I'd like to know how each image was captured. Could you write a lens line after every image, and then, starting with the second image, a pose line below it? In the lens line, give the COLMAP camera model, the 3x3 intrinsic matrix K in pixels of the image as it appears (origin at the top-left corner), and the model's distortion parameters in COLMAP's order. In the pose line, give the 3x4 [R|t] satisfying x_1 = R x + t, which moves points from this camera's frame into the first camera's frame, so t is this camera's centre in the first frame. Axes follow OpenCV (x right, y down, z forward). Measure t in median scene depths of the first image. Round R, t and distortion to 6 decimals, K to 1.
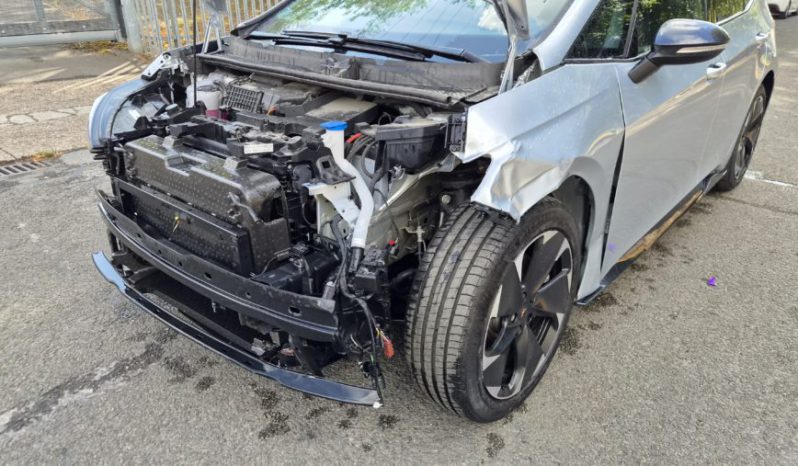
lens RADIAL K [[559.6, 0, 386.5], [0, 559.6, 224.0], [0, 0, 1]] dist [0.074408, -0.062685]
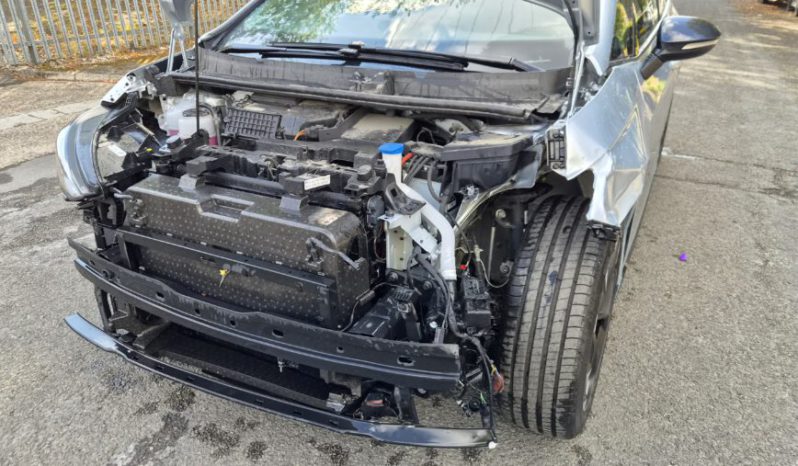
lens RADIAL K [[559.6, 0, 385.5], [0, 559.6, 227.5], [0, 0, 1]] dist [0.074408, -0.062685]
pose [[0.970070, -0.113611, 0.214609, -0.302119], [0.109598, 0.993506, 0.030549, -0.073666], [-0.216686, -0.006114, 0.976222, 0.107968]]
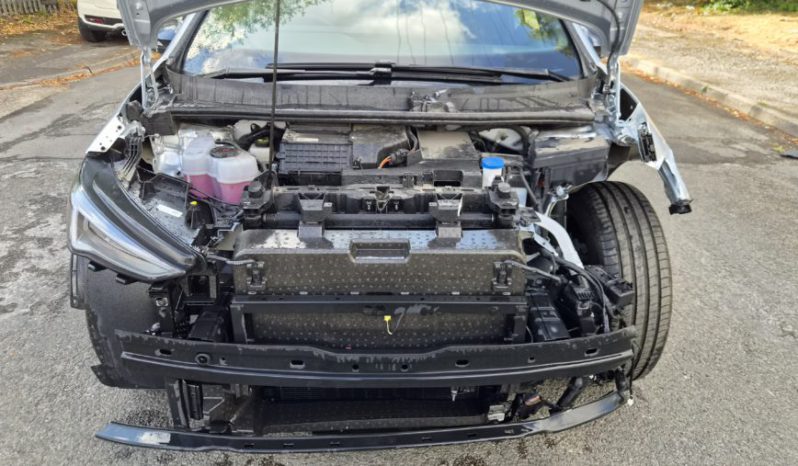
lens RADIAL K [[559.6, 0, 393.3], [0, 559.6, 225.2], [0, 0, 1]] dist [0.074408, -0.062685]
pose [[0.733412, -0.284585, 0.617348, -0.813252], [0.259173, 0.956618, 0.133083, -0.237455], [-0.628440, 0.062395, 0.775352, 0.356003]]
